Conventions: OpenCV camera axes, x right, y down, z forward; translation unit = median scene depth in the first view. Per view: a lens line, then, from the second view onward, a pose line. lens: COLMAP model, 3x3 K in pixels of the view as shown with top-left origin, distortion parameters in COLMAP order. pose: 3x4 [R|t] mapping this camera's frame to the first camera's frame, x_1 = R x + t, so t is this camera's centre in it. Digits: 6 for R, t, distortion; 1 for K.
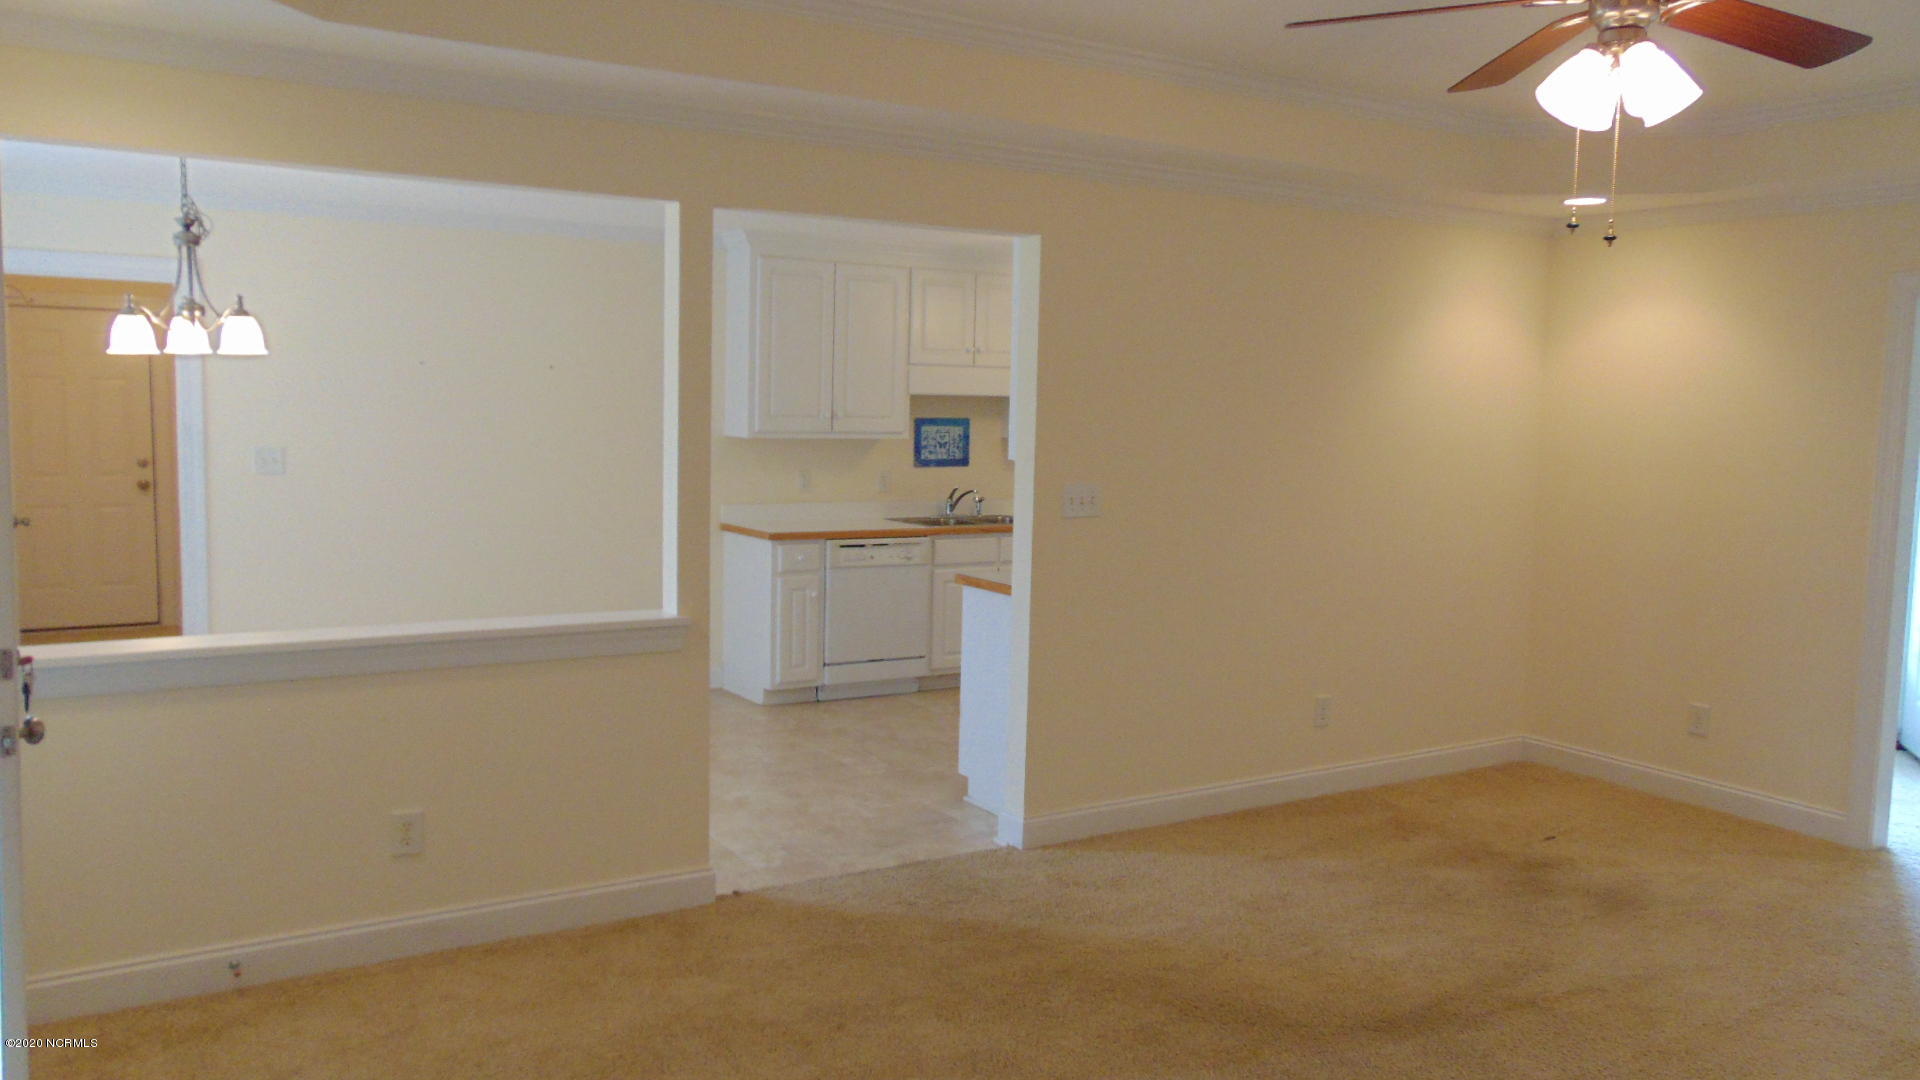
lens RADIAL K [[1441.1, 0, 960.0], [0, 1441.1, 540.0], [0, 0, 1]] dist [-0.002706, -0.000225]
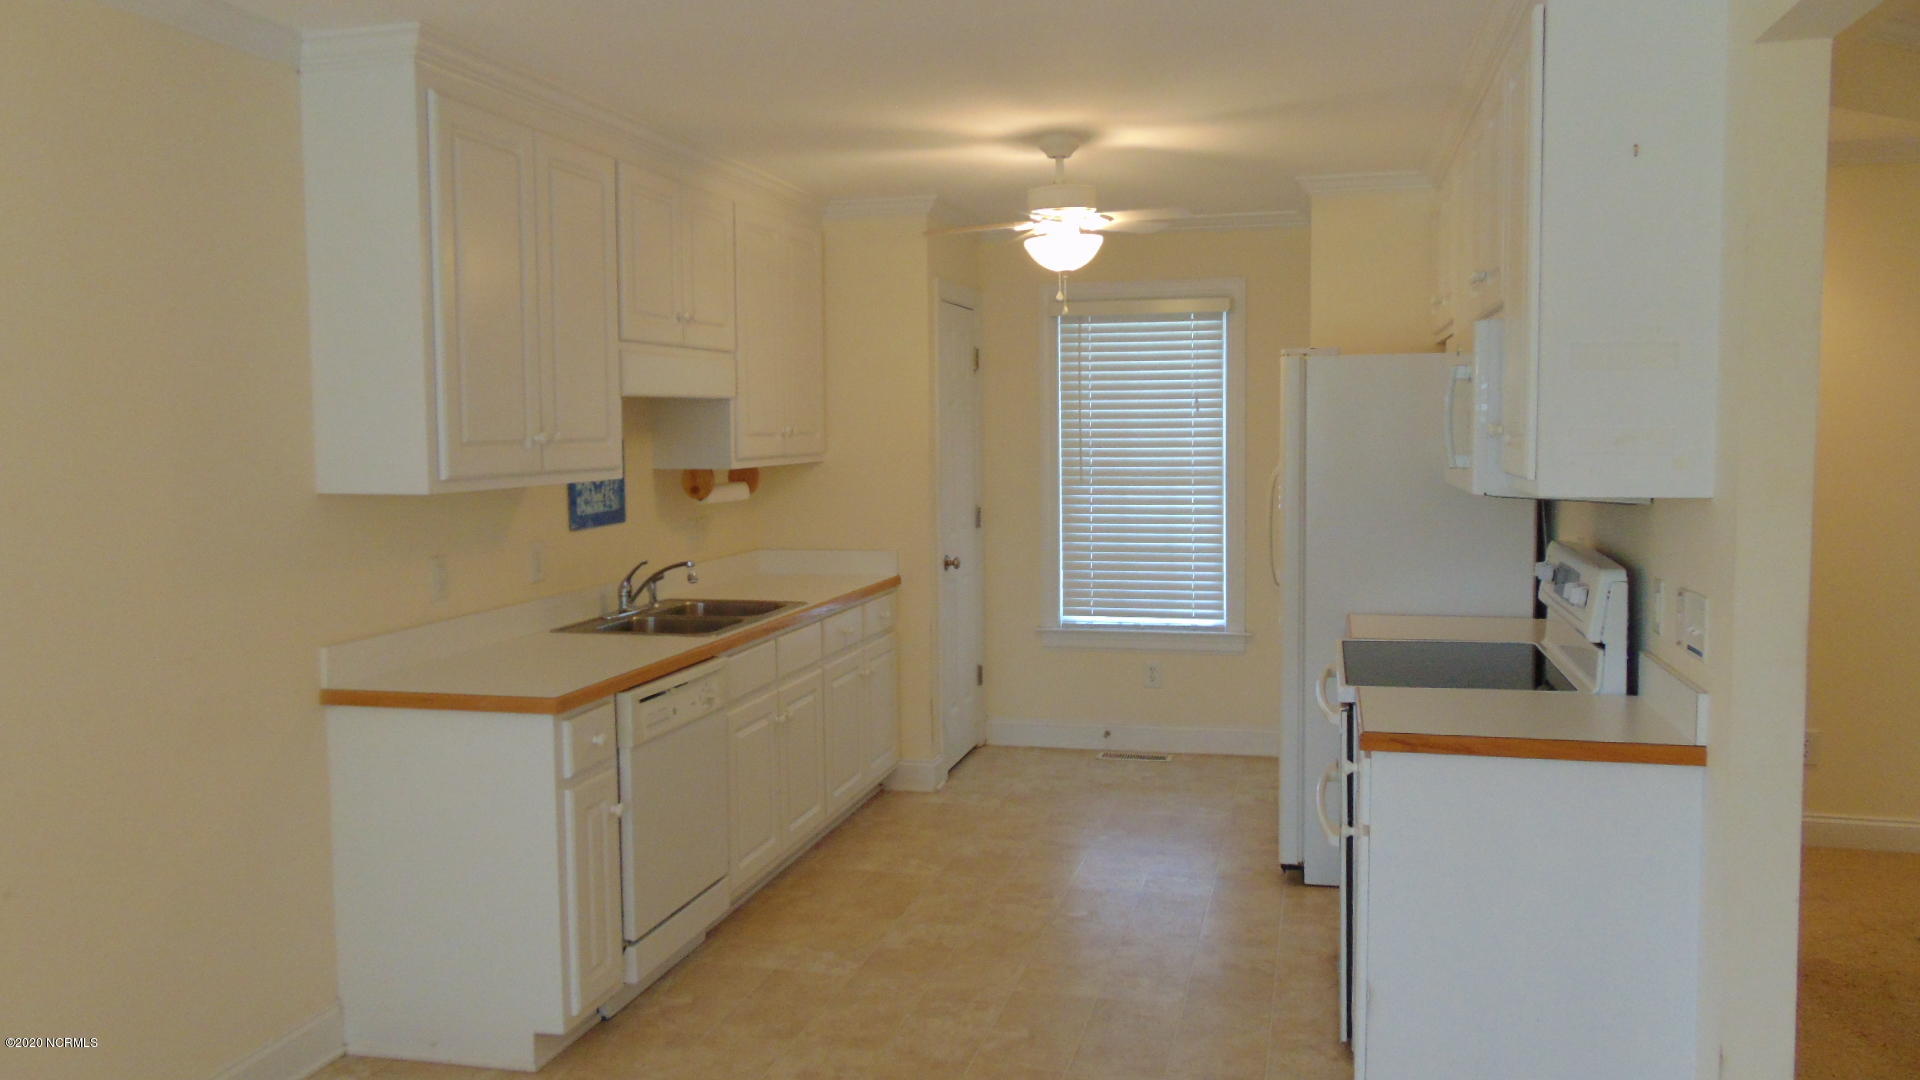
lens RADIAL K [[1441.1, 0, 960.0], [0, 1441.1, 540.0], [0, 0, 1]] dist [-0.002706, -0.000225]
pose [[0.715267, -0.082696, 0.693942, -0.324475], [0.089962, 0.995608, 0.025919, -0.050719], [-0.693037, 0.043889, 0.719565, 0.532301]]
